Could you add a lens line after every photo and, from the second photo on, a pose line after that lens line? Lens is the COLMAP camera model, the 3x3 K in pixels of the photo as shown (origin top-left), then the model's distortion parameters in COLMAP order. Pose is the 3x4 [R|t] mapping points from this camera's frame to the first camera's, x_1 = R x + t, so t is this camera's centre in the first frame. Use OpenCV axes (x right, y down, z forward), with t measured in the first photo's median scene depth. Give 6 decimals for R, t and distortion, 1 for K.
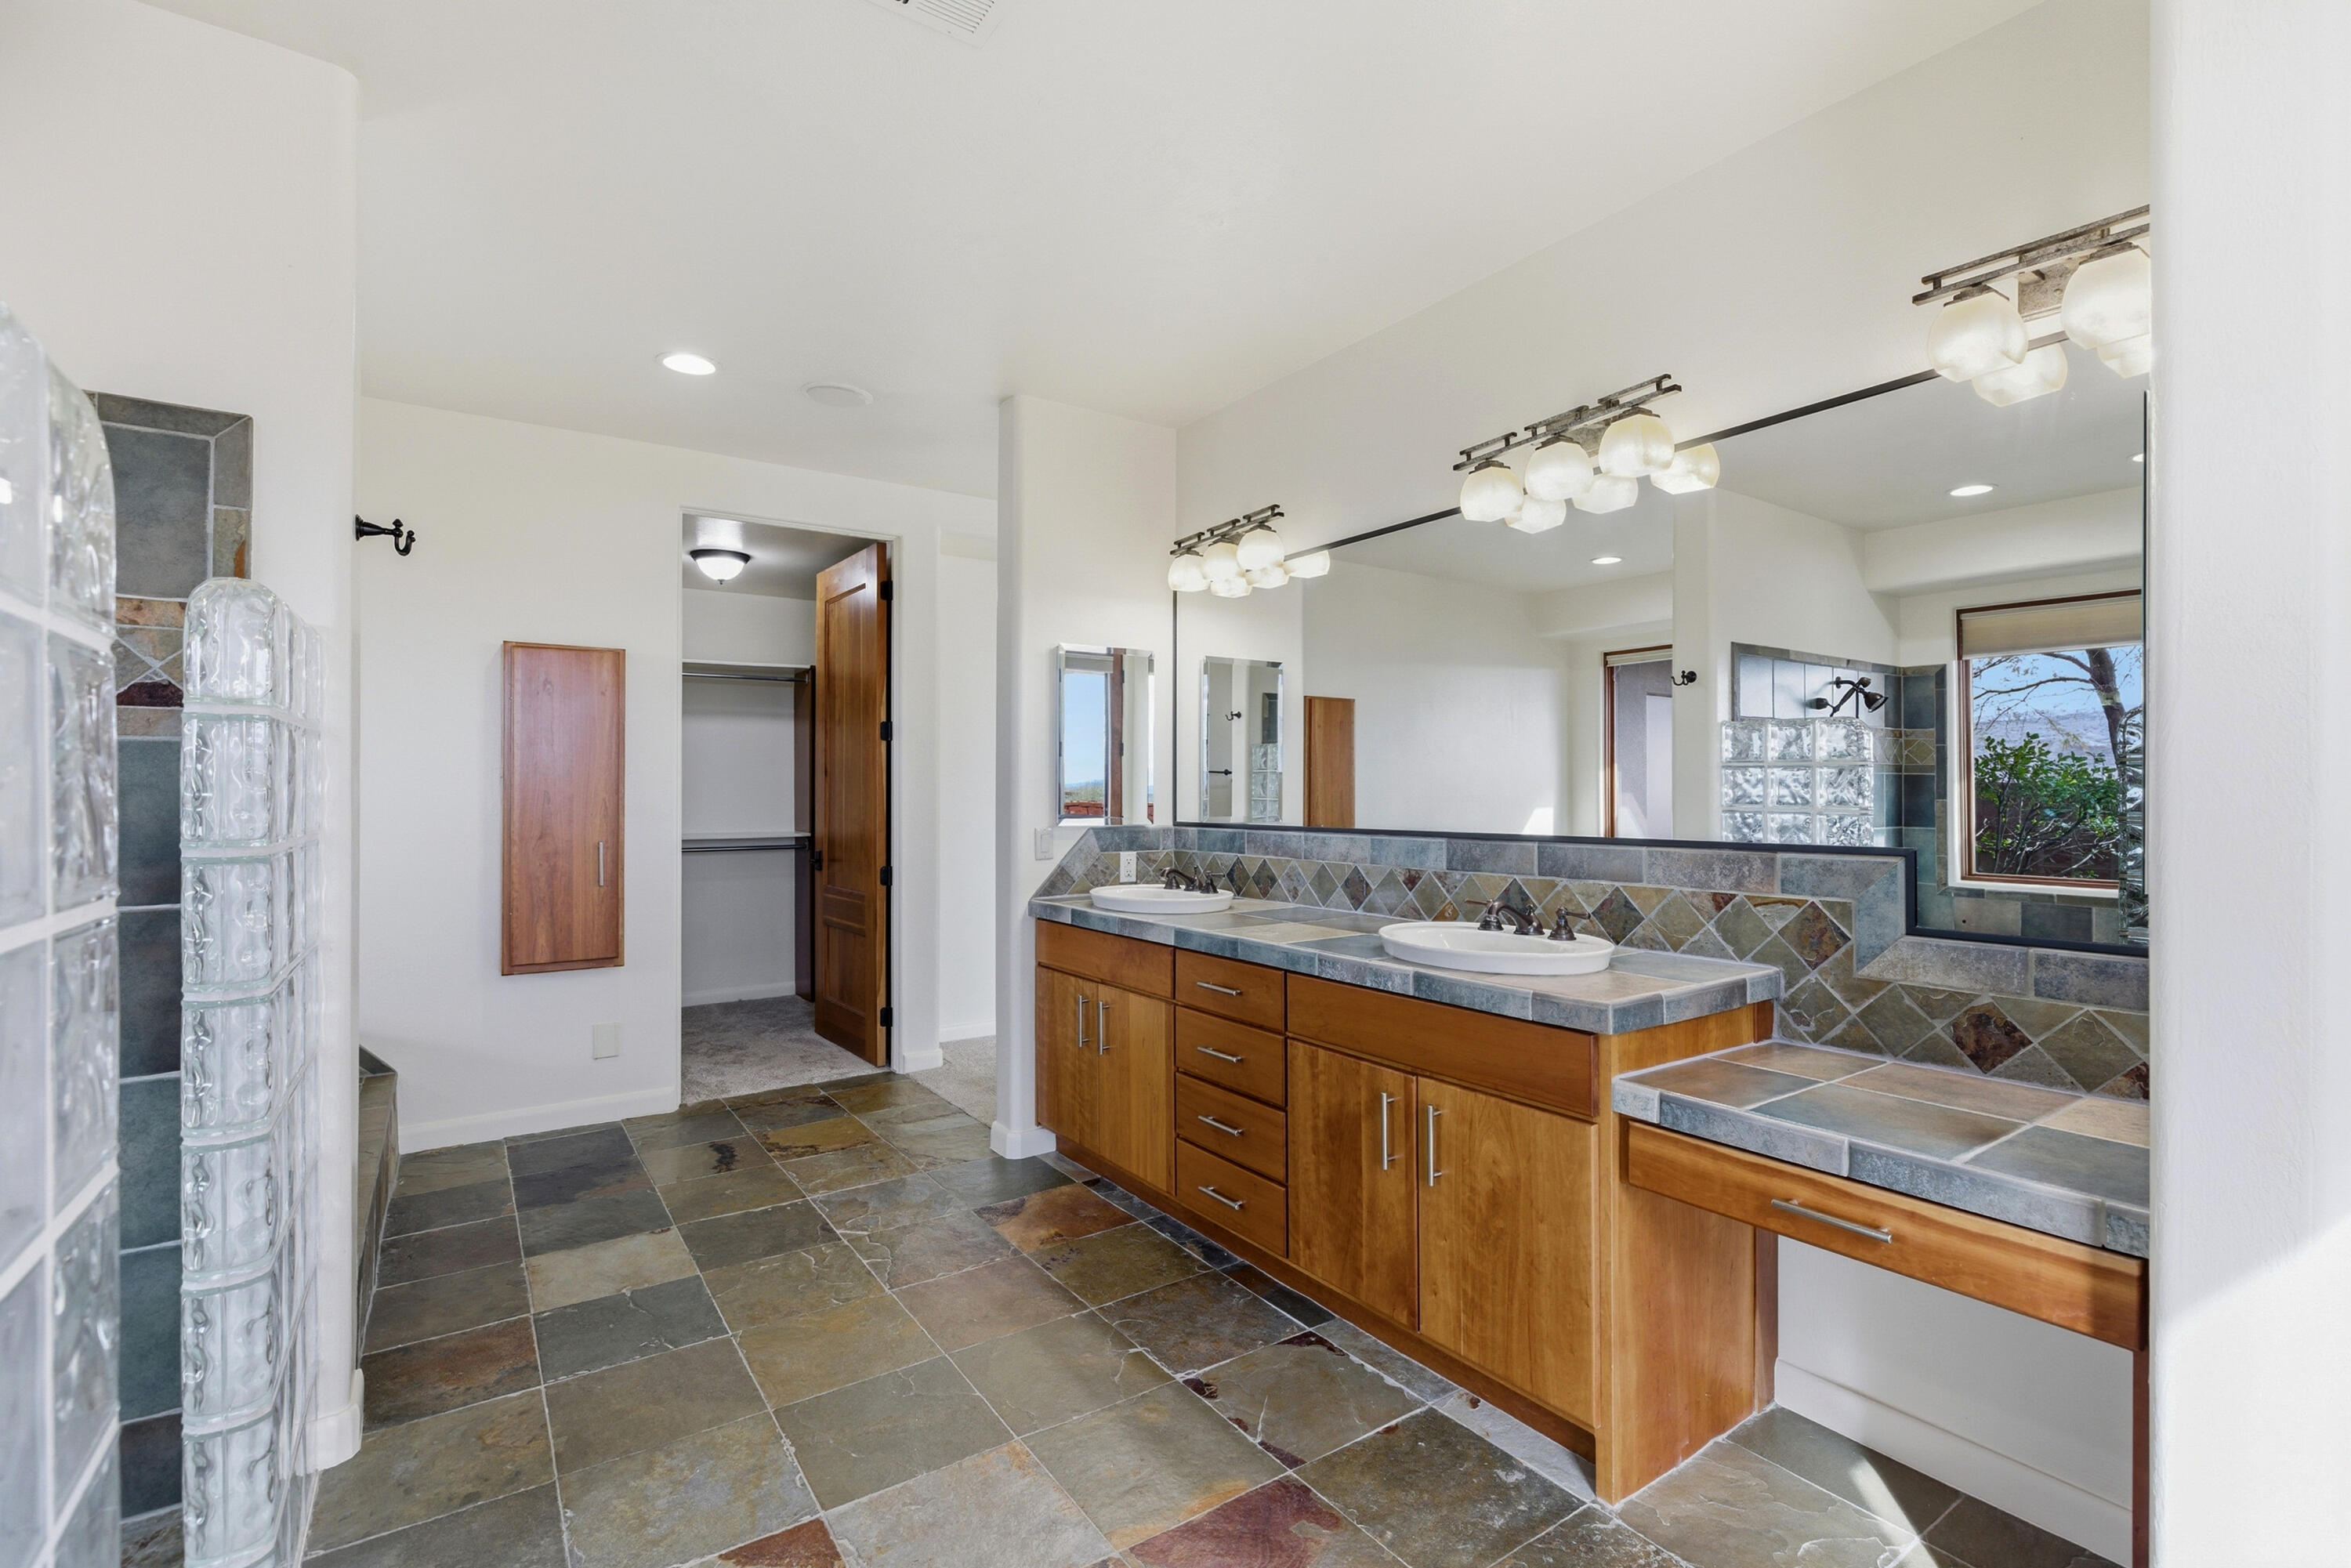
lens RADIAL K [[1057.7, 0, 1194.7], [0, 1057.7, 782.0], [0, 0, 1]] dist [-0.002945, -0.000745]
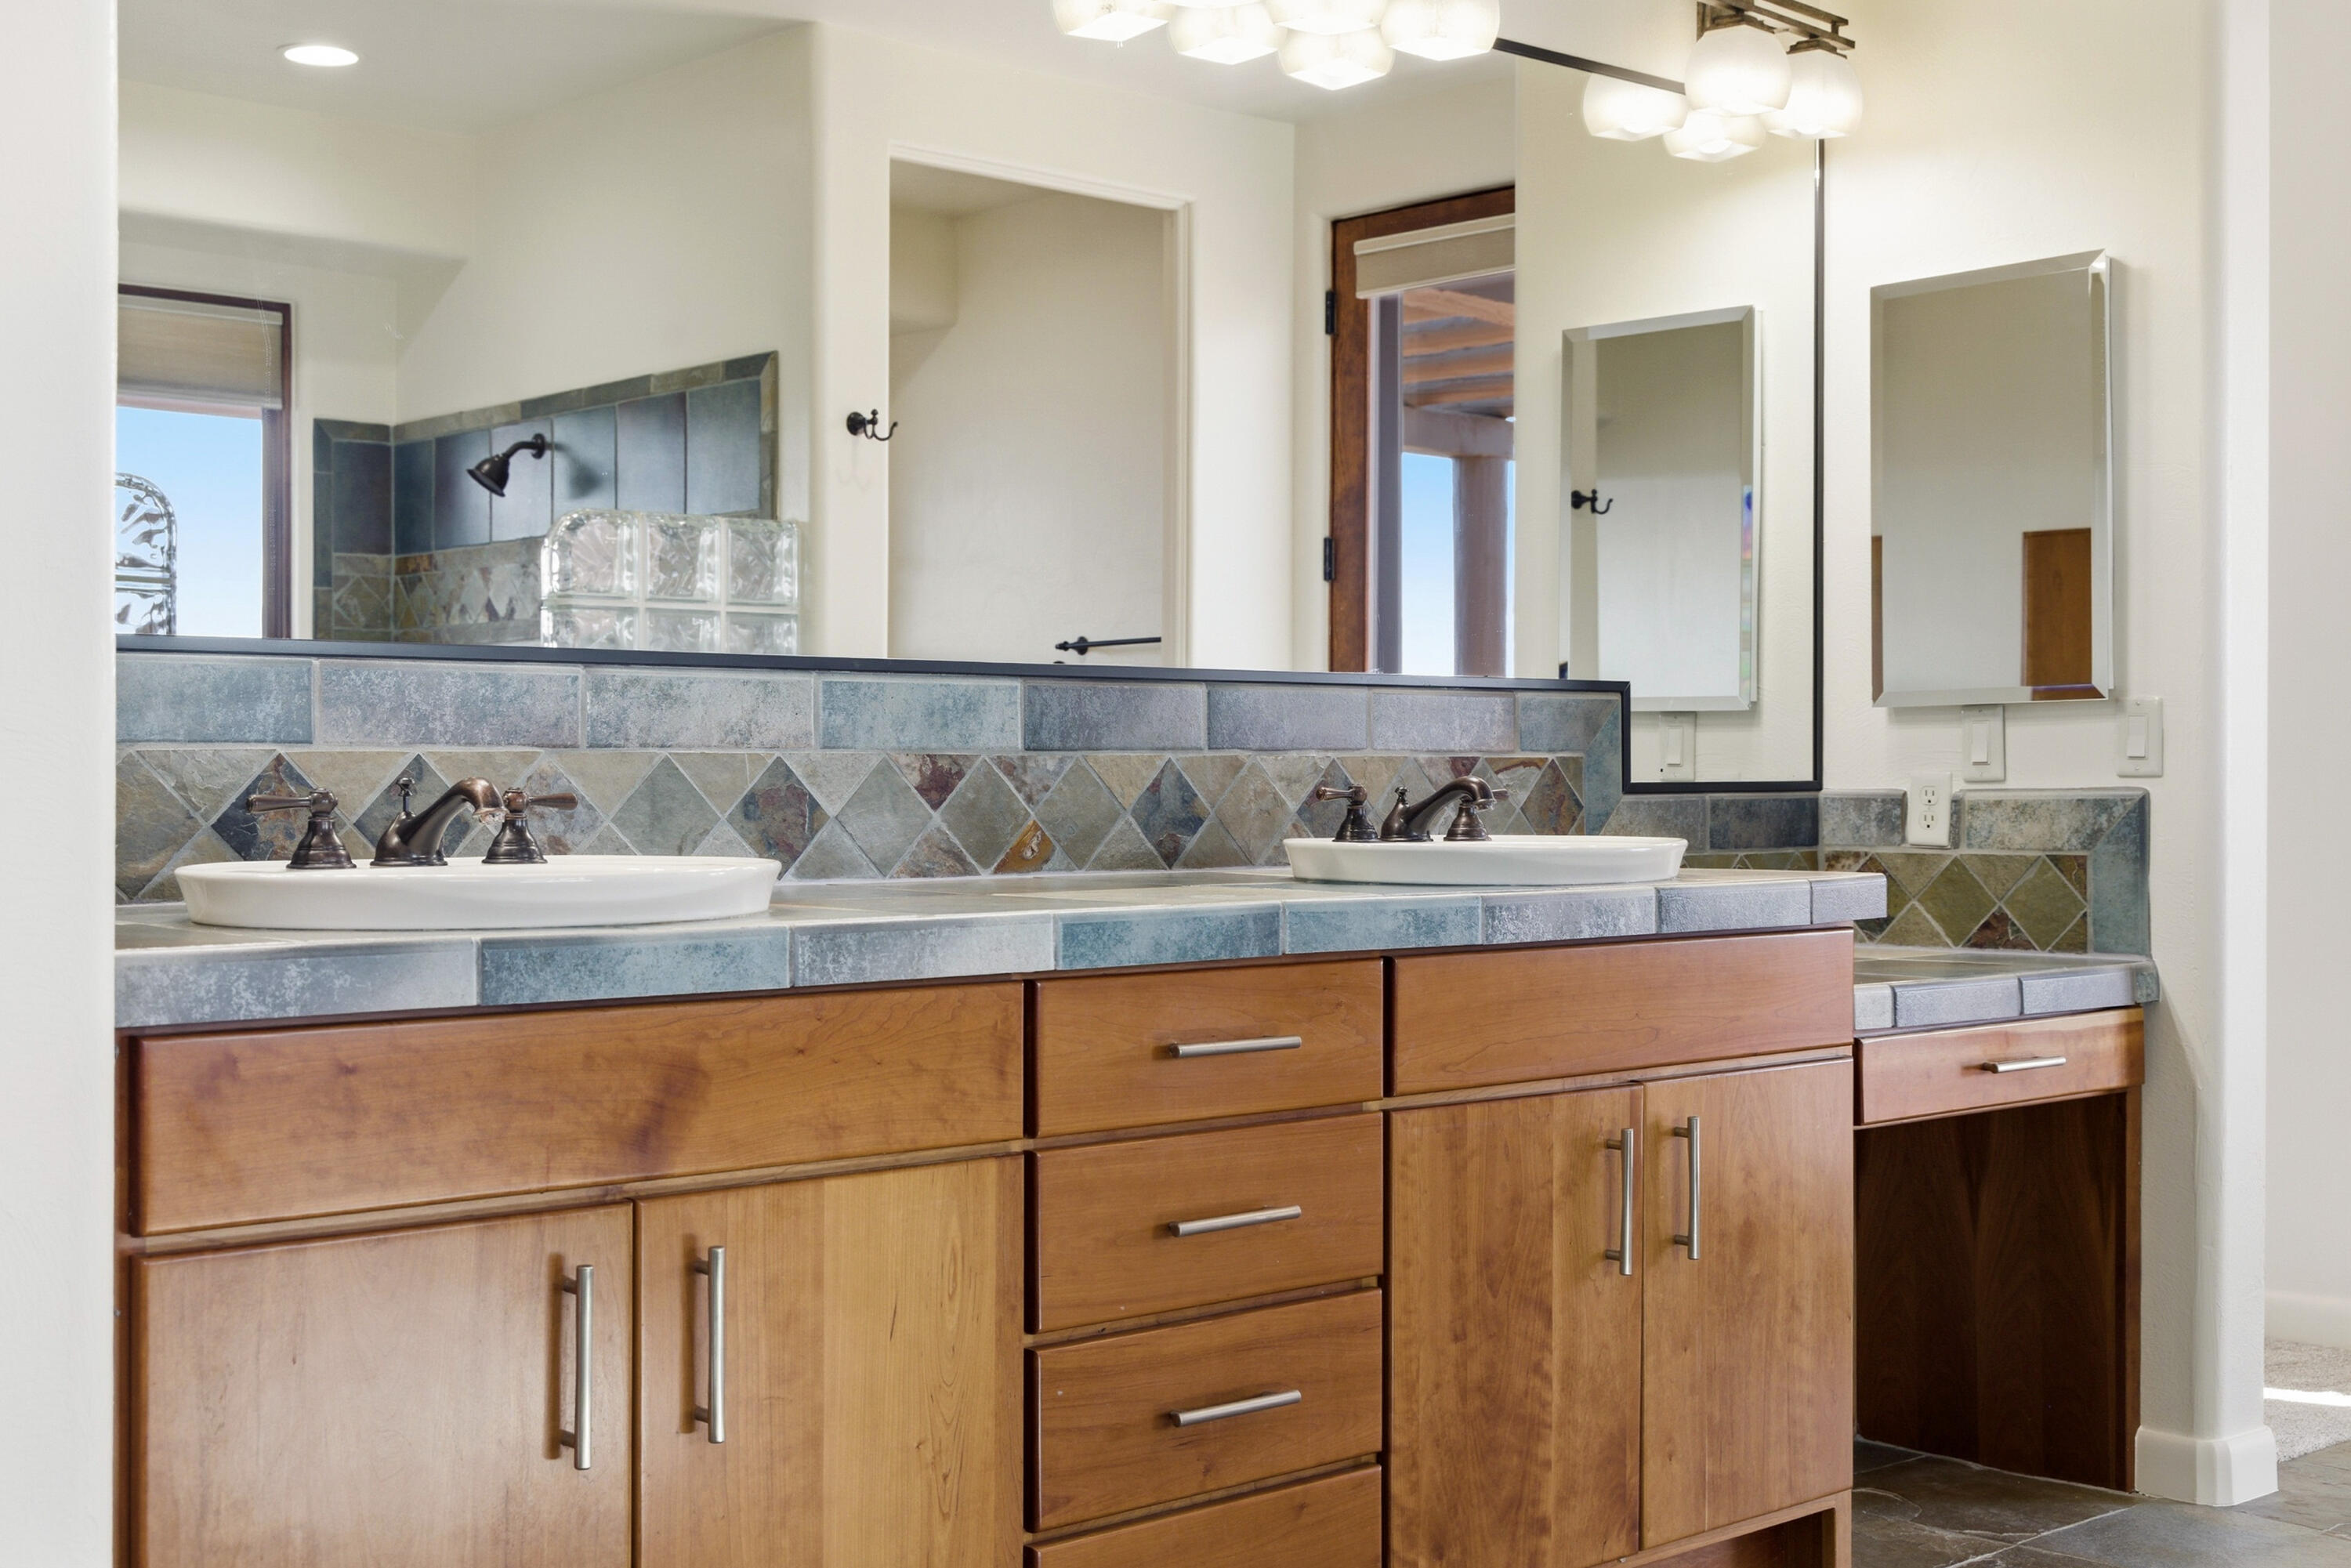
lens RADIAL K [[2890.4, 0, 1175.5], [0, 2890.4, 784.0], [0, 0, 1]] dist [0.017687, 0.007196]
pose [[-0.129789, -0.000905, 0.991541, -1.131012], [-0.009110, 0.999958, -0.000280, 0.115702], [-0.991500, -0.009069, -0.129792, 1.310568]]
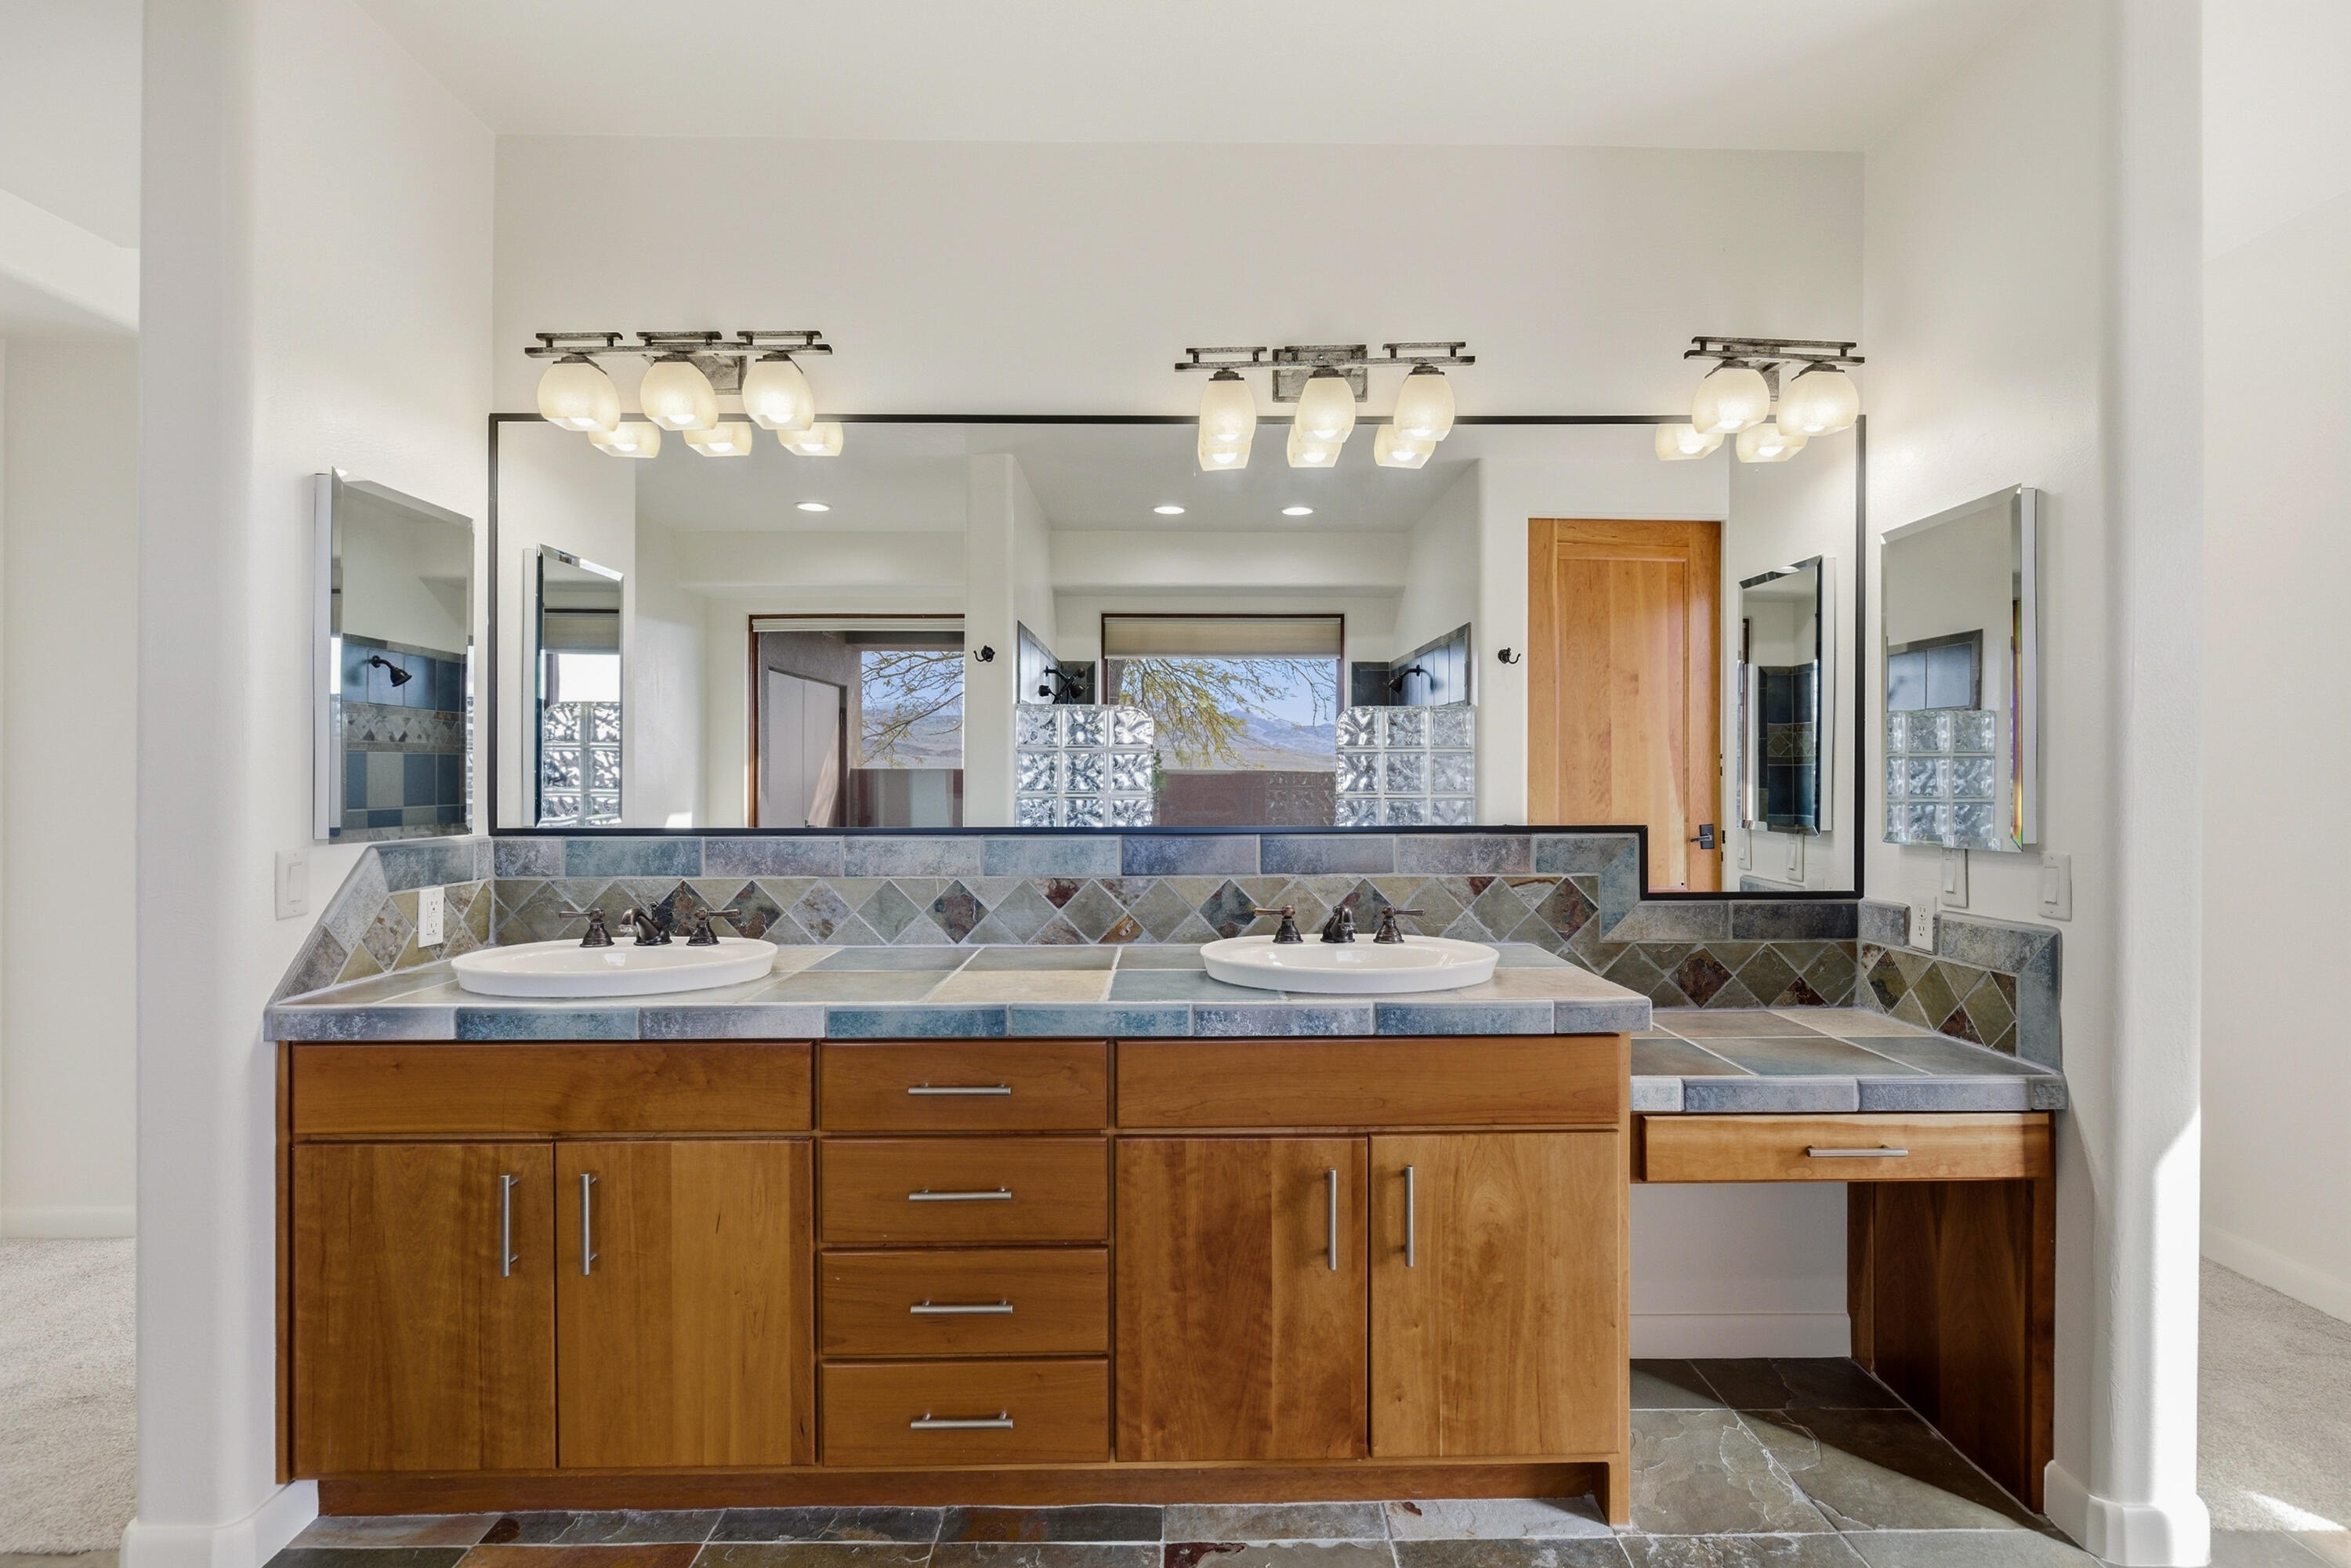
lens RADIAL K [[1149.7, 0, 1191.5], [0, 1149.7, 775.7], [0, 0, 1]] dist [-0.004428, 0.000322]
pose [[0.559865, 0.001557, 0.828582, -0.525425], [-0.008016, 0.999962, 0.003537, 0.006744], [-0.828545, -0.008622, 0.559856, 0.577956]]
